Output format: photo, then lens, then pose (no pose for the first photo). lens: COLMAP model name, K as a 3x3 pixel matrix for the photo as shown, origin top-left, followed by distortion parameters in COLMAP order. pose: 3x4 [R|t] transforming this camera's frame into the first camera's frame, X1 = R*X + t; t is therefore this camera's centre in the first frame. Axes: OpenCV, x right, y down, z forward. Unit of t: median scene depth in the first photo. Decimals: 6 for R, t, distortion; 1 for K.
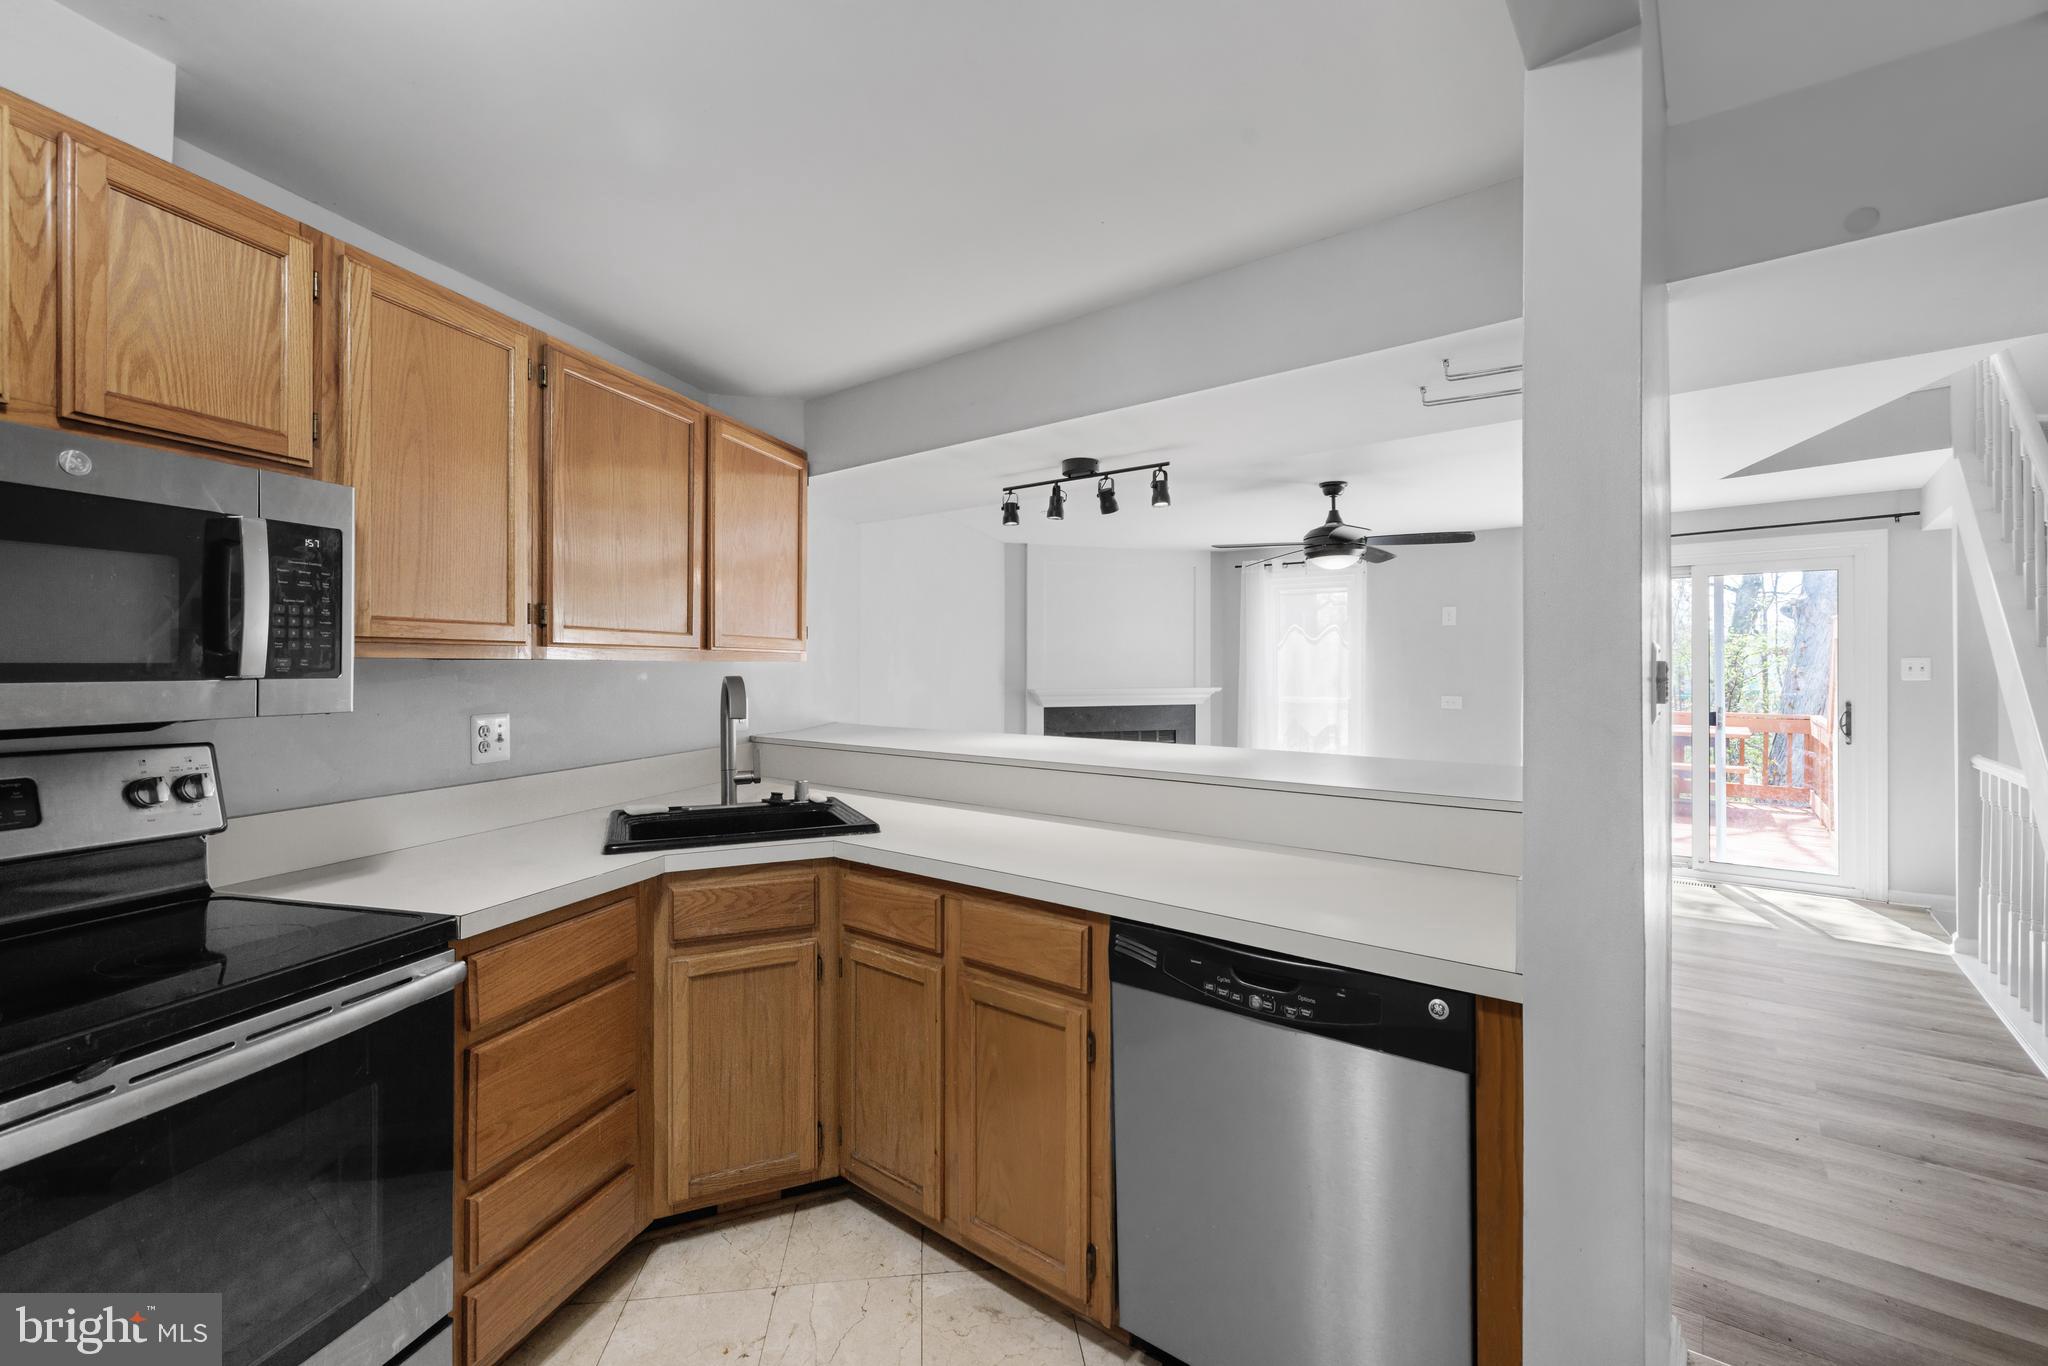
lens RADIAL K [[876.0, 0, 1022.3], [0, 876.0, 664.4], [0, 0, 1]] dist [0.000658, 0.000205]
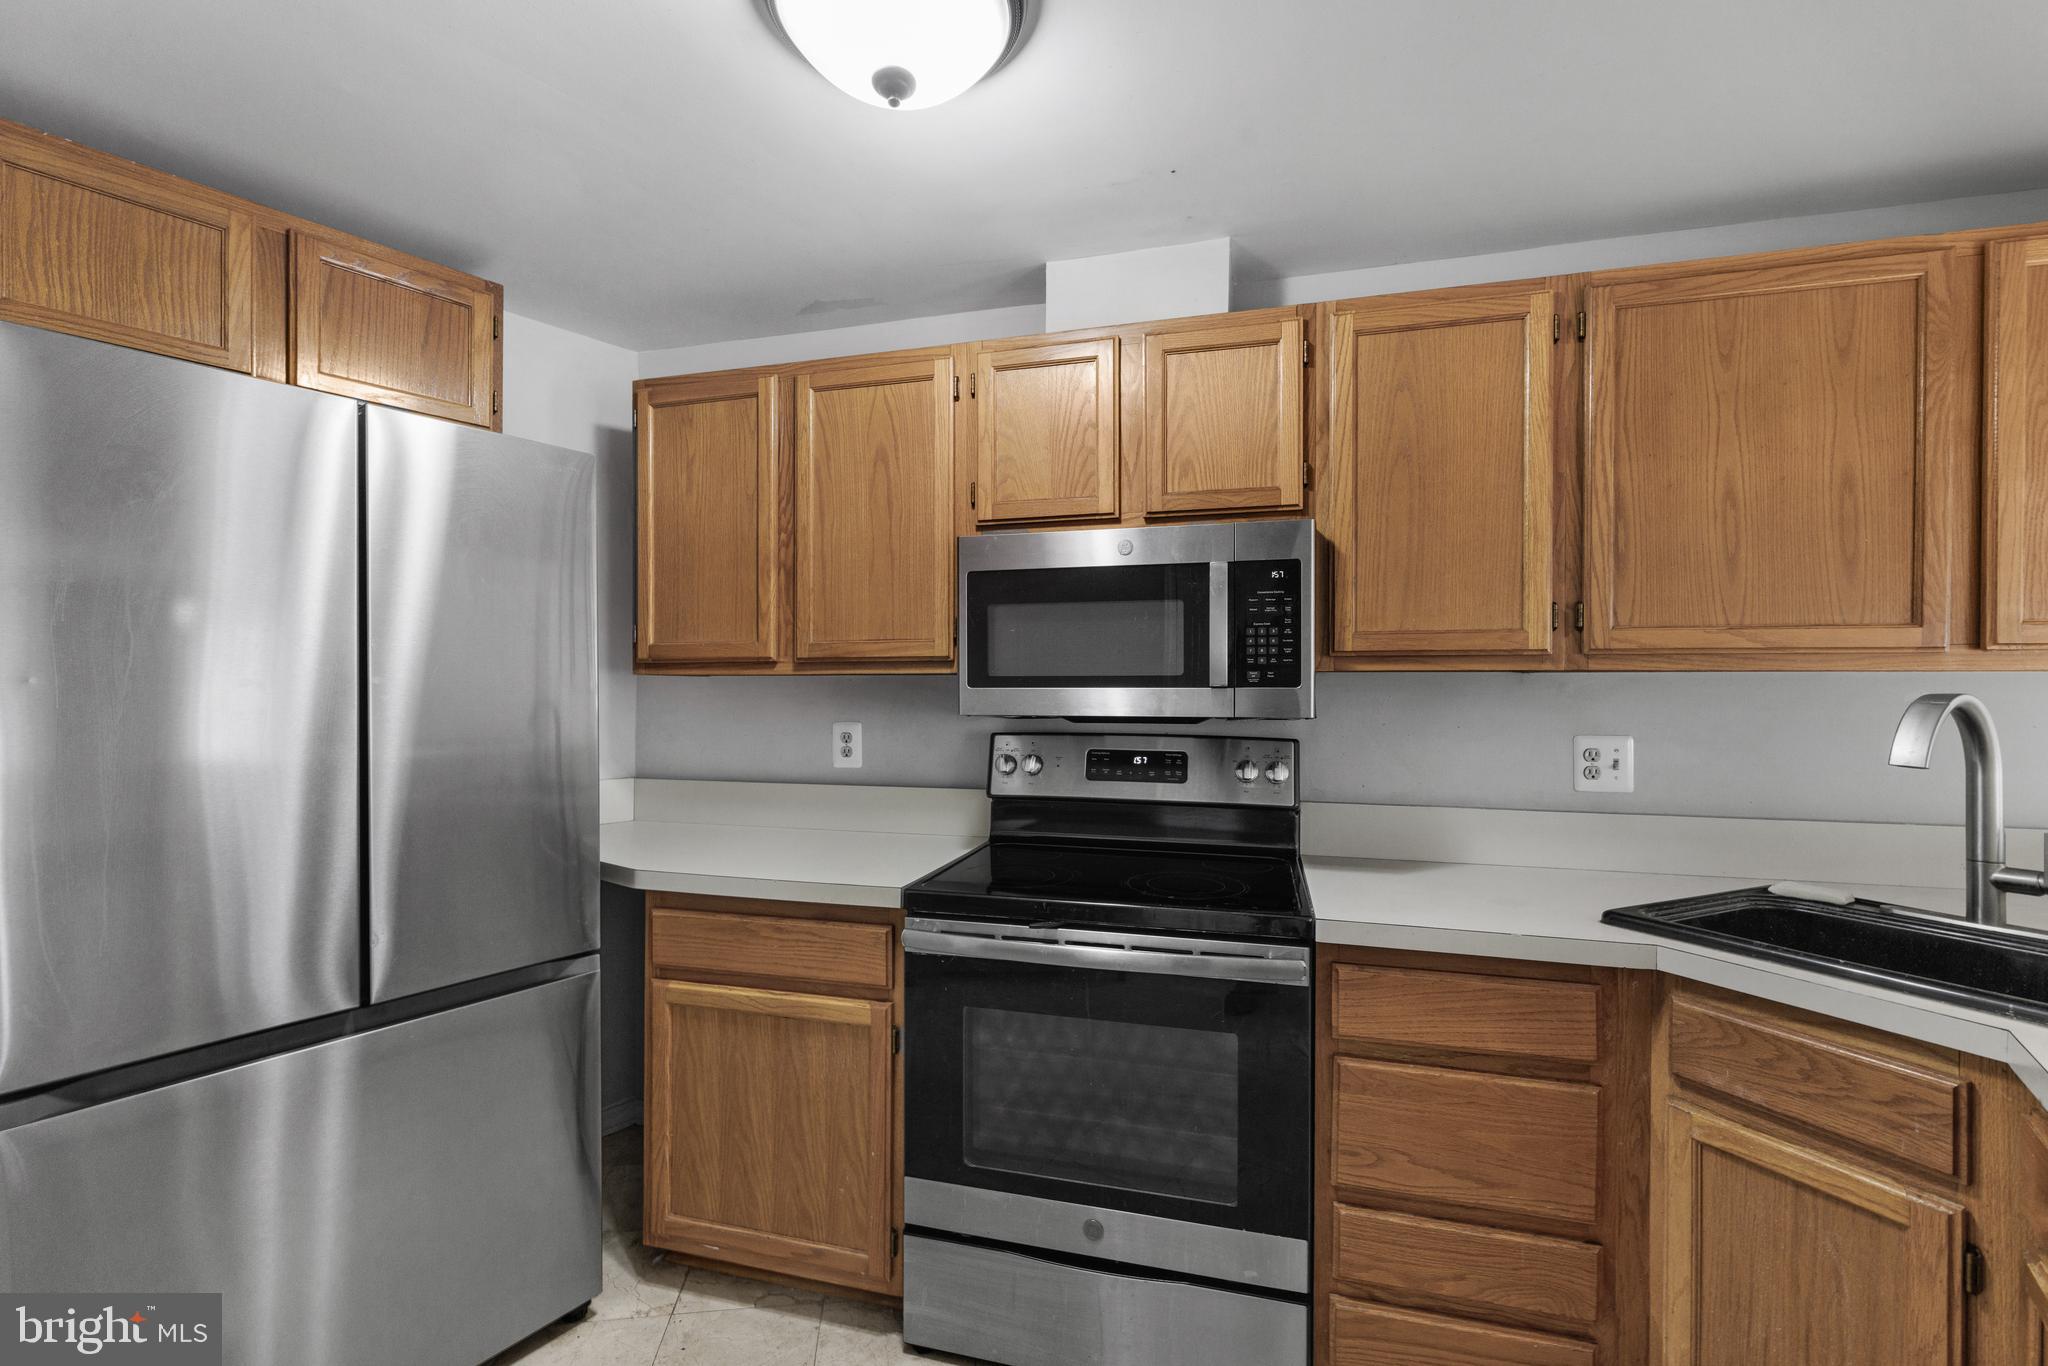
lens RADIAL K [[872.0, 0, 1022.2], [0, 872.0, 694.5], [0, 0, 1]] dist [0.000356, 0.000209]
pose [[0.010497, 0.004162, -0.999936, 0.276301], [-0.001658, 0.999990, 0.004145, 0.015416], [0.999944, 0.001614, 0.010504, 0.475628]]
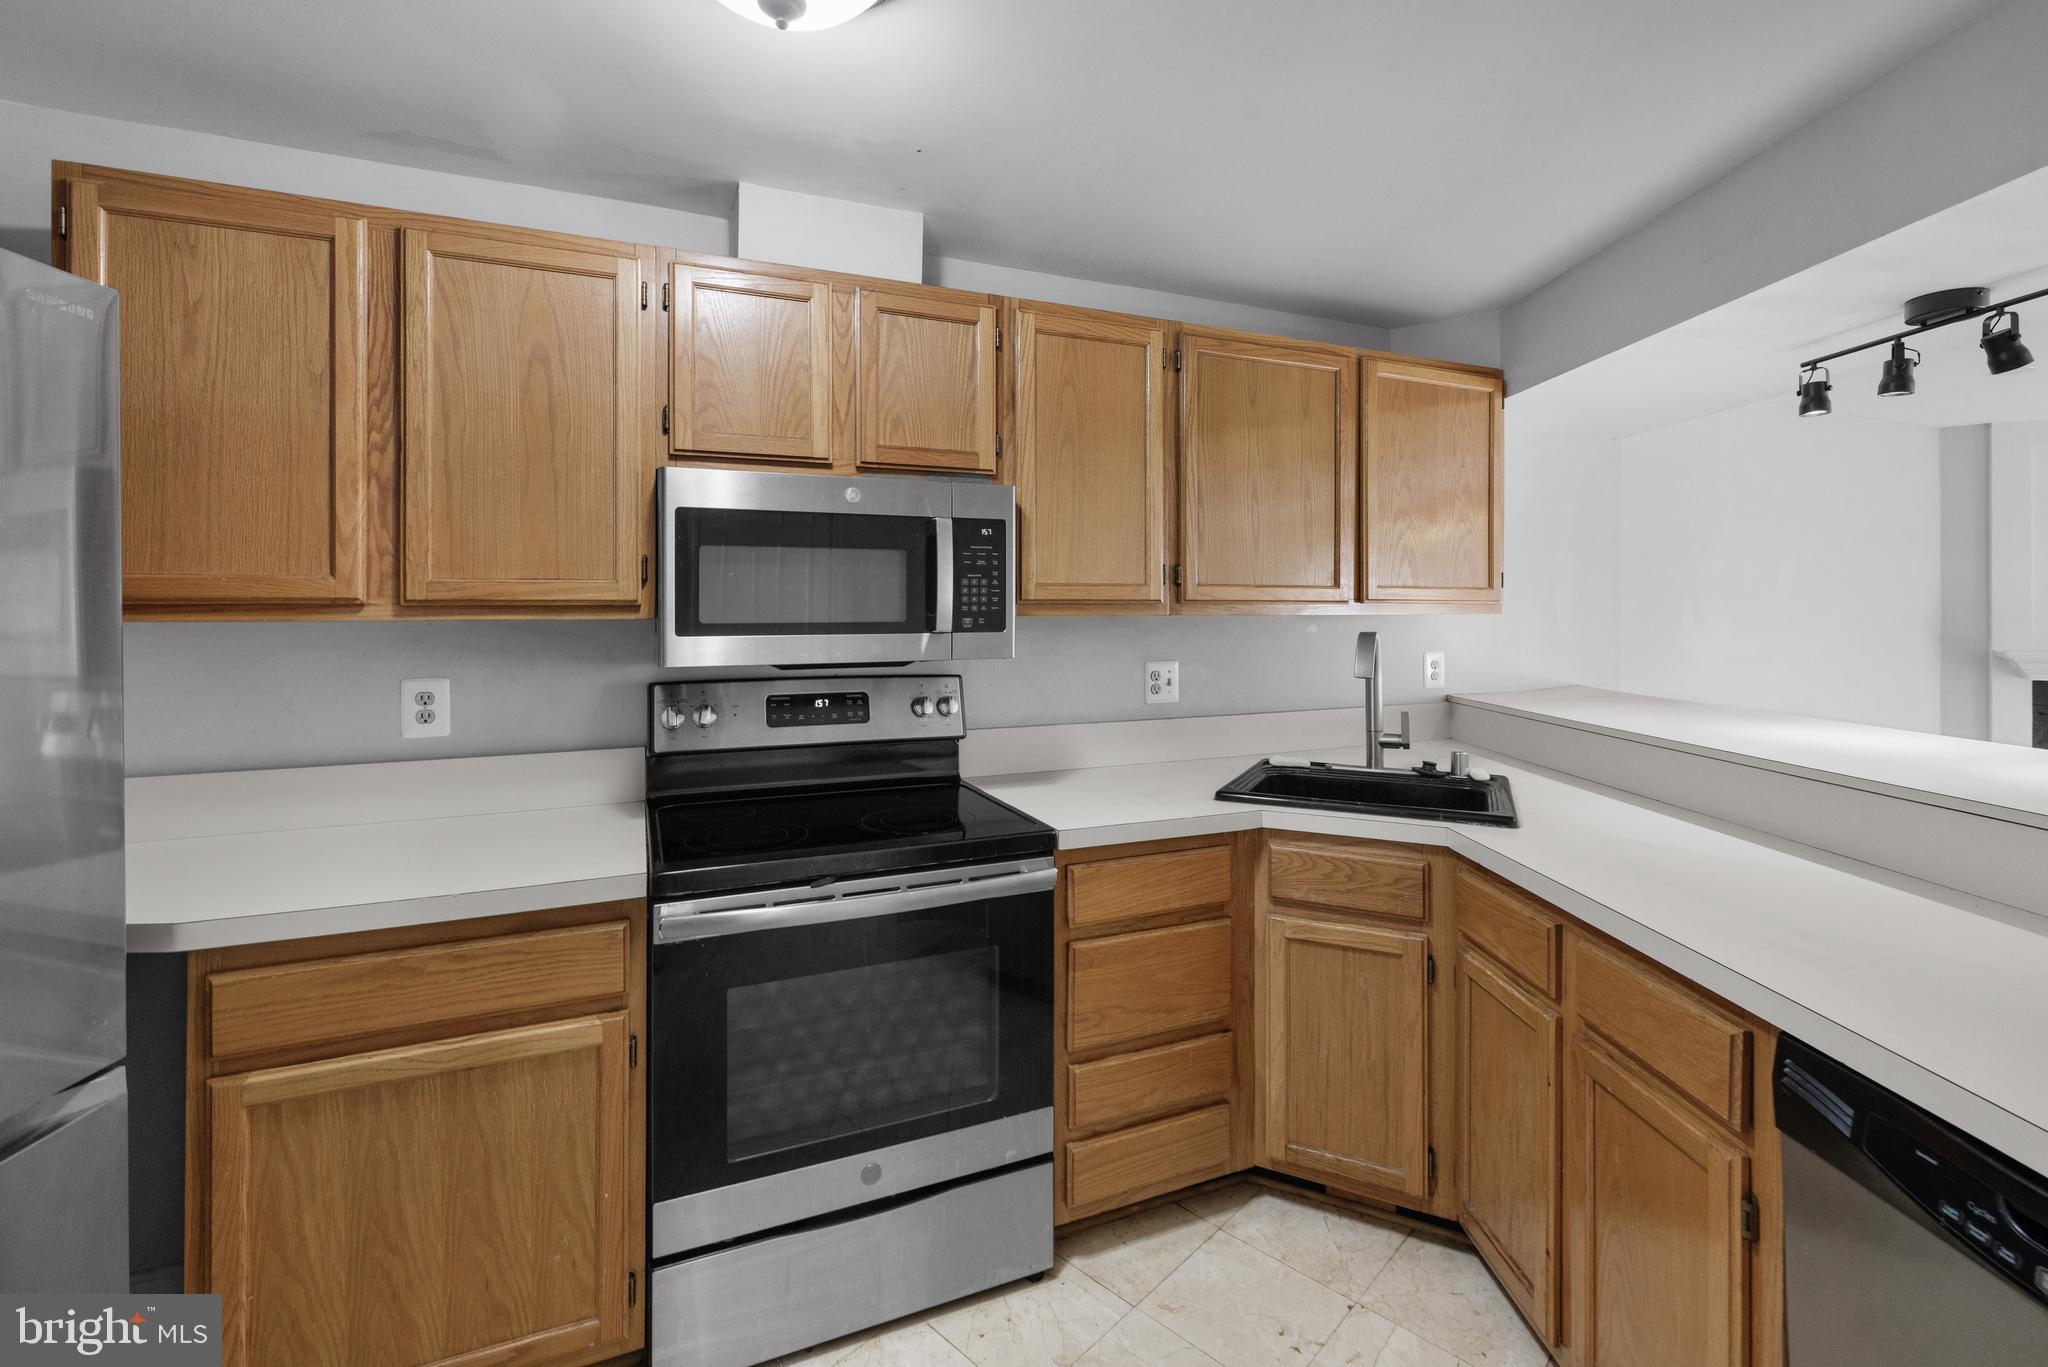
lens RADIAL K [[891.7, 0, 1023.6], [0, 891.7, 604.5], [0, 0, 1]] dist [-0.000639, 0.000025]
pose [[0.633759, -0.003229, -0.773524, 0.210320], [0.001752, 0.999995, -0.002739, -0.016868], [0.773529, 0.000381, 0.633761, 0.131627]]
